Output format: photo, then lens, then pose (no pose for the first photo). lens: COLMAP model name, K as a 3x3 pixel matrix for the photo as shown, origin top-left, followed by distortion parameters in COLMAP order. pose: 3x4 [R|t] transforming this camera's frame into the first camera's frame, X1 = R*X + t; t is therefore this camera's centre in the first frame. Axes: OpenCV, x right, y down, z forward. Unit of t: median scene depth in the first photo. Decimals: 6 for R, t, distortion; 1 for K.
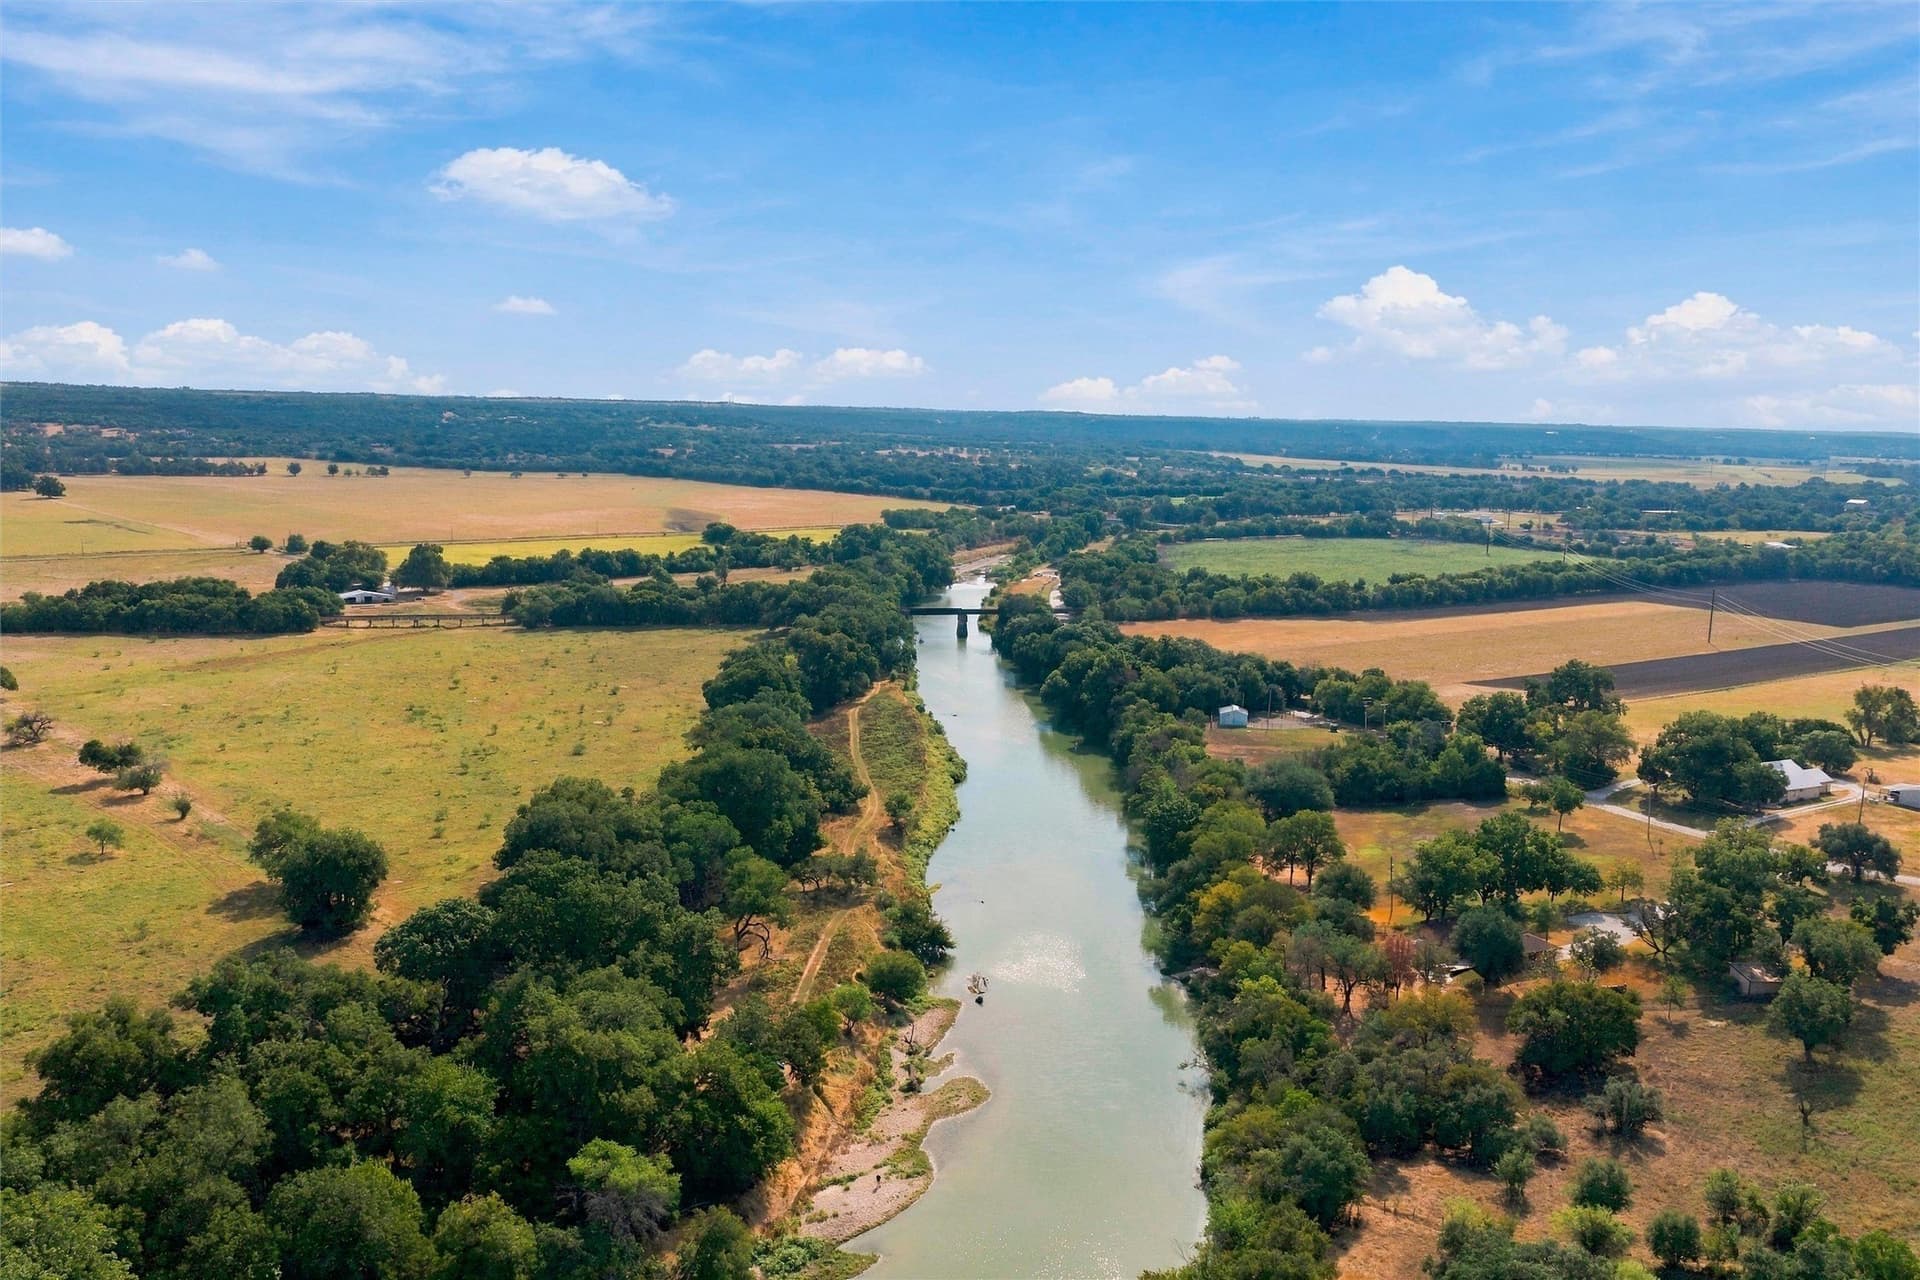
lens RADIAL K [[1593.1, 0, 960.0], [0, 1593.1, 640.0], [0, 0, 1]] dist [0.036927, -0.063107]
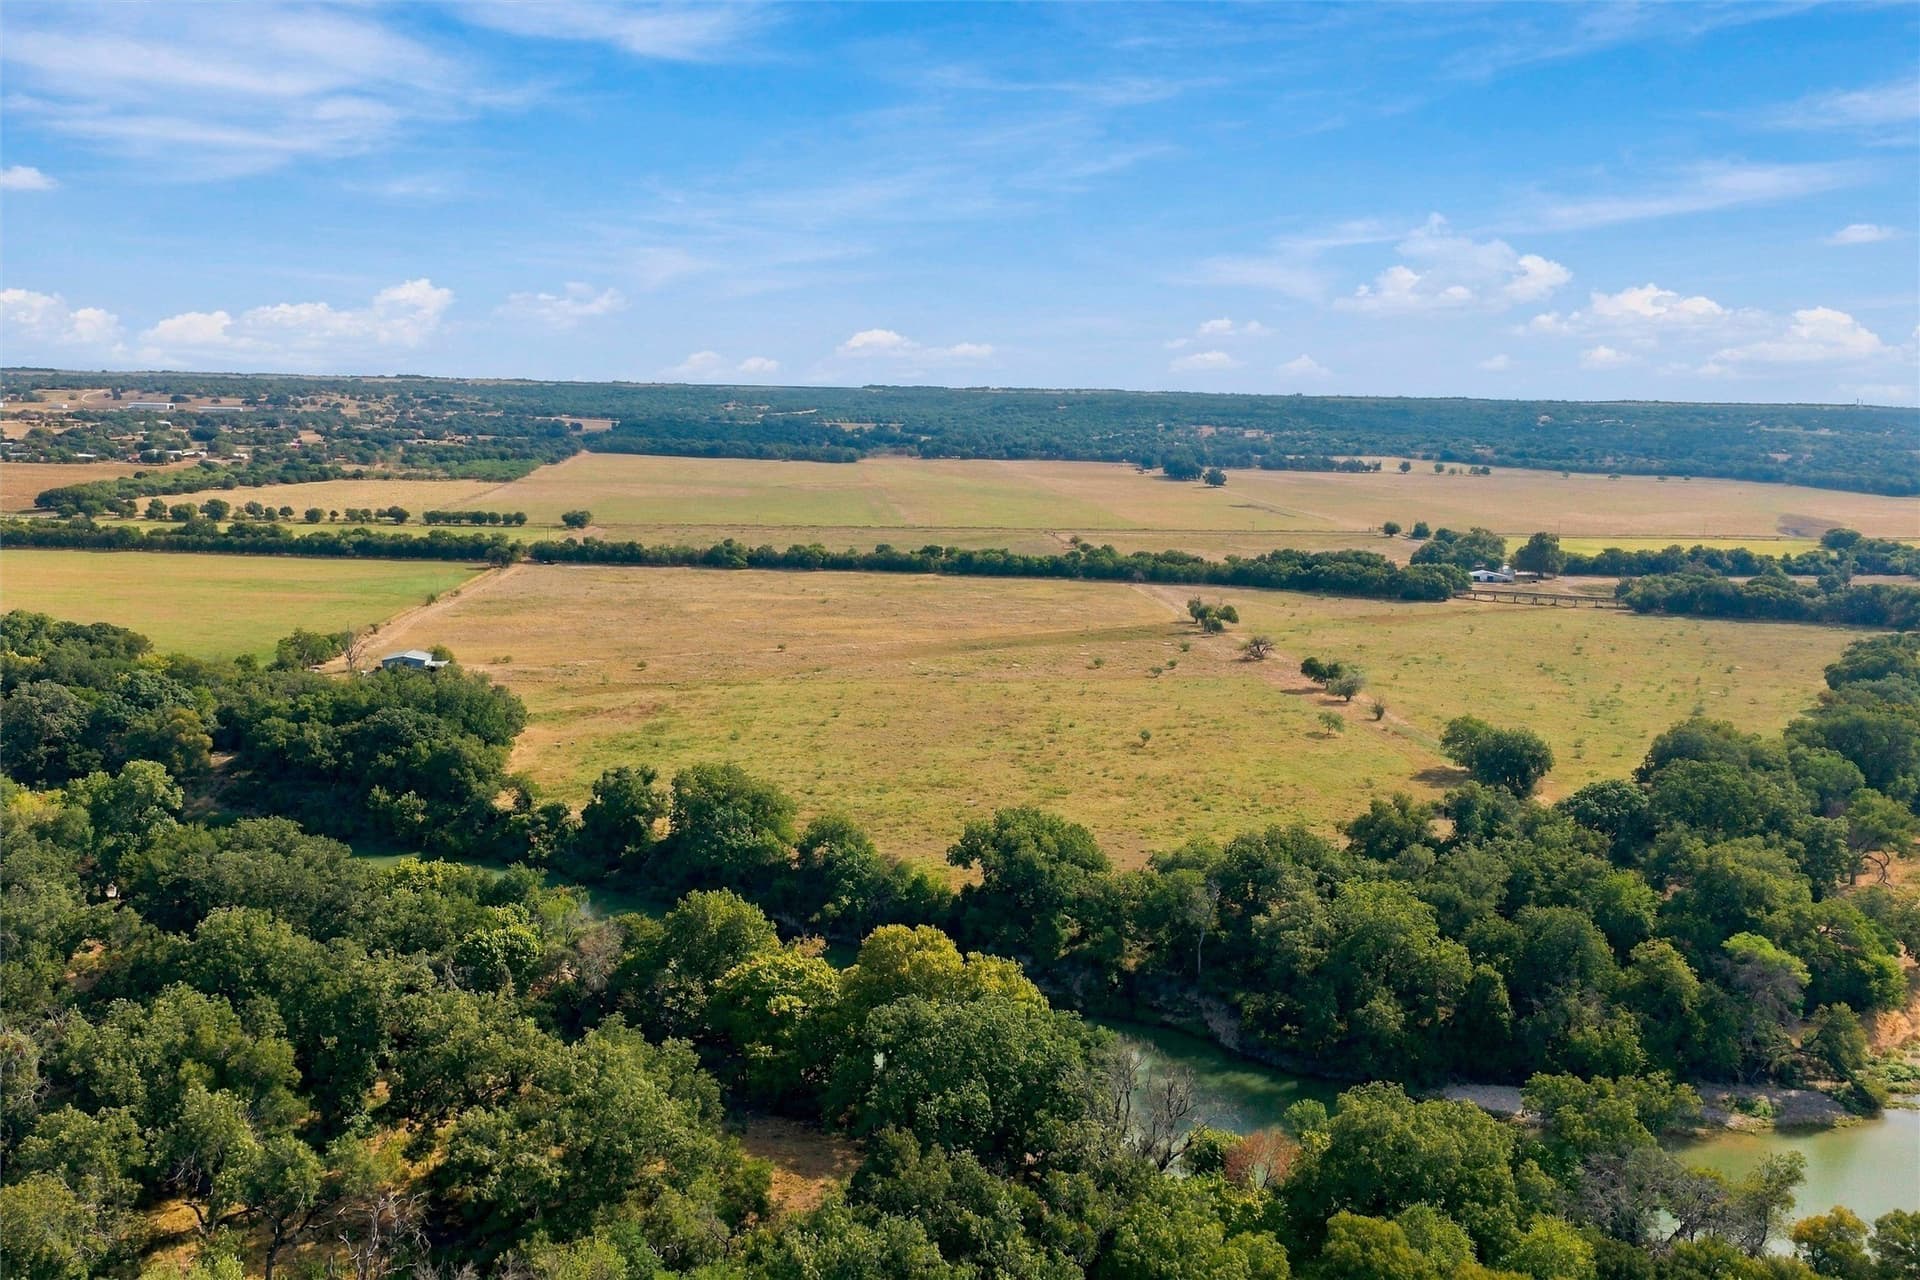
lens RADIAL K [[1593.1, 0, 960.0], [0, 1593.1, 640.0], [0, 0, 1]] dist [0.036927, -0.063107]
pose [[0.797987, 0.083382, -0.596879, 0.008678], [-0.085138, 0.996047, 0.025321, 0.021607], [0.596631, 0.030611, 0.801932, -0.130638]]
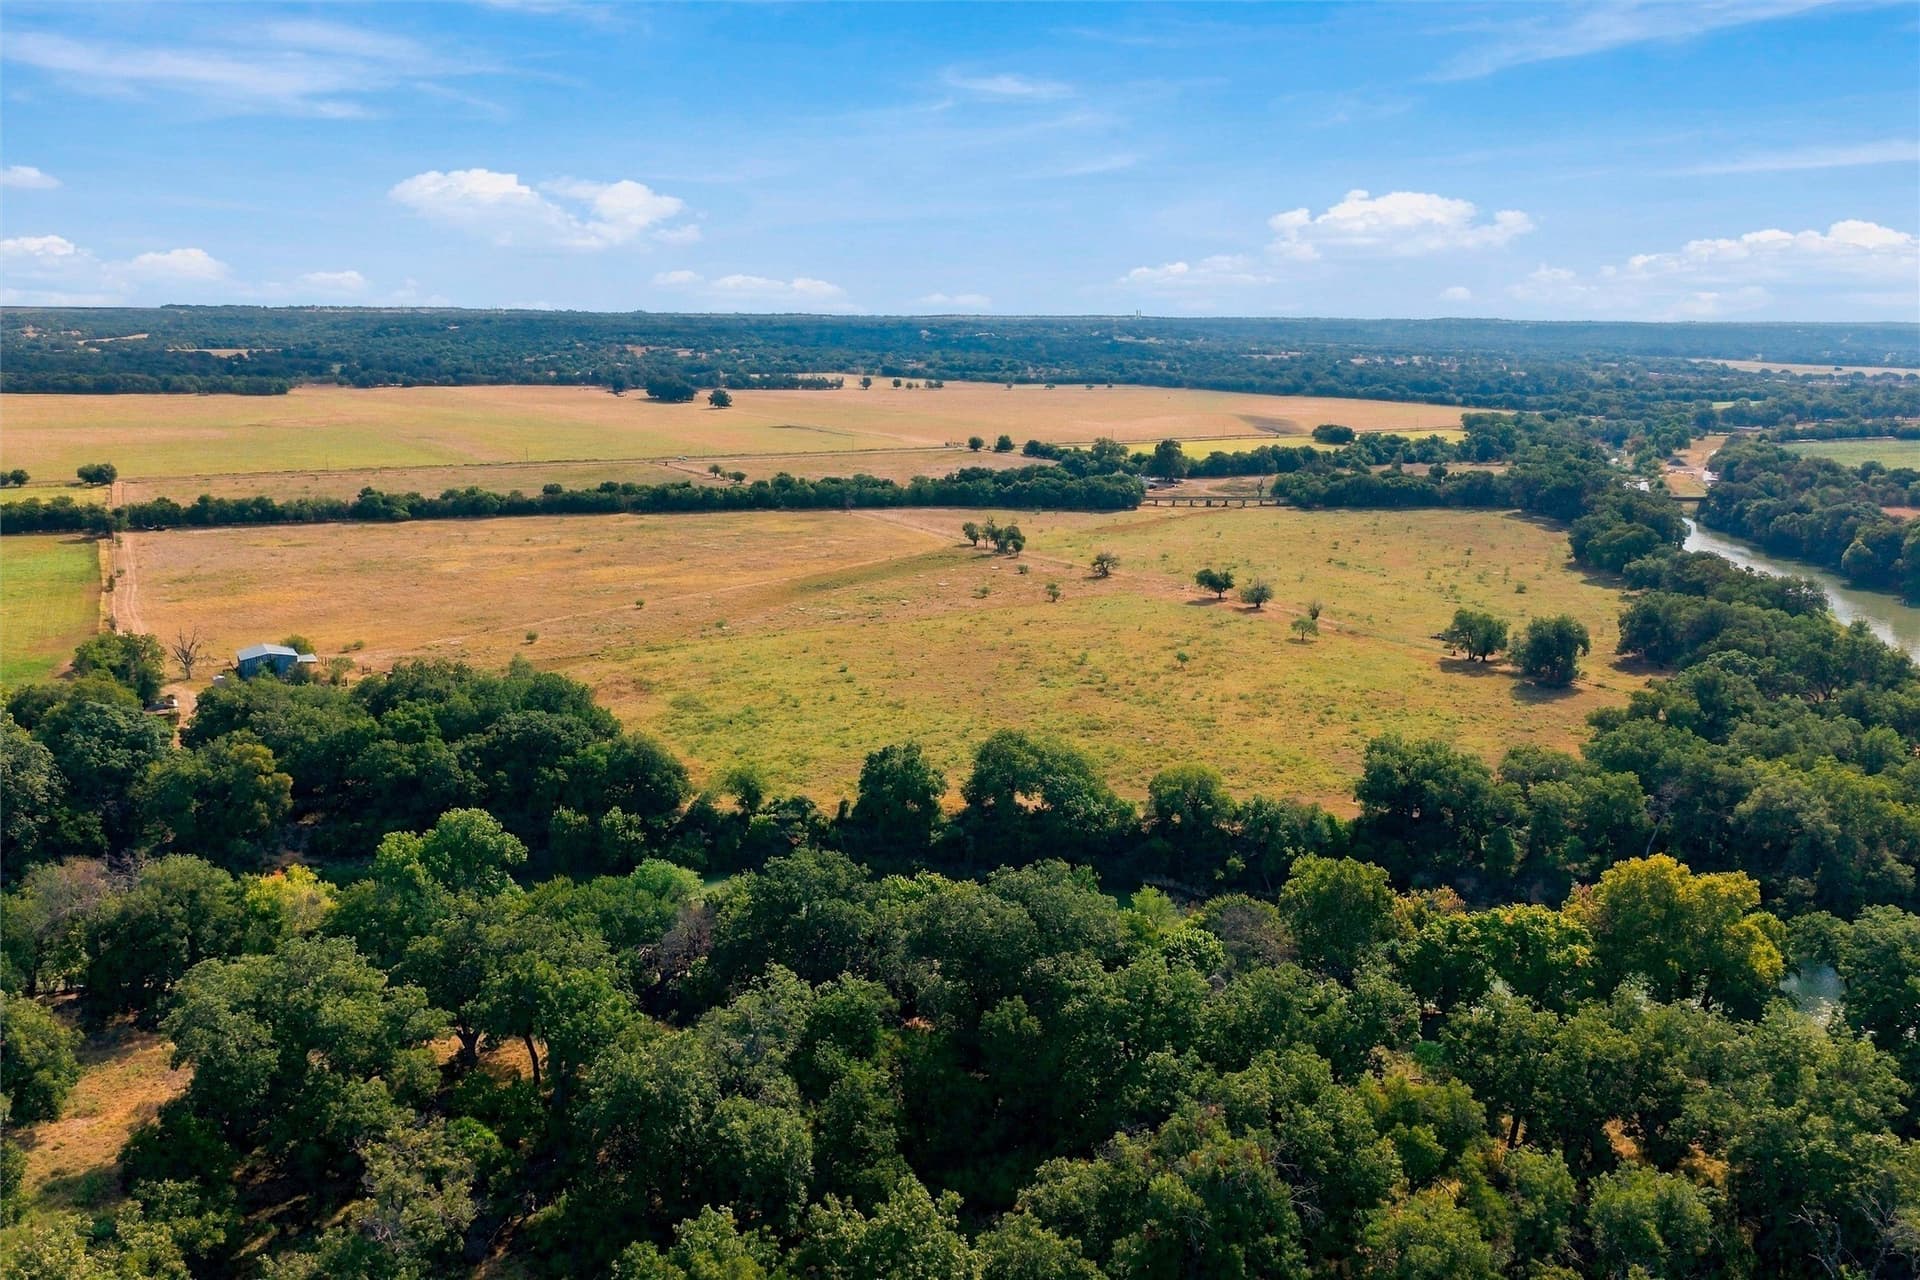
lens RADIAL K [[1593.1, 0, 960.0], [0, 1593.1, 640.0], [0, 0, 1]] dist [0.036927, -0.063107]
pose [[0.976683, 0.025802, -0.213132, -0.249666], [-0.014503, 0.998413, 0.054411, 0.028414], [0.214197, -0.050052, 0.975507, -0.218348]]
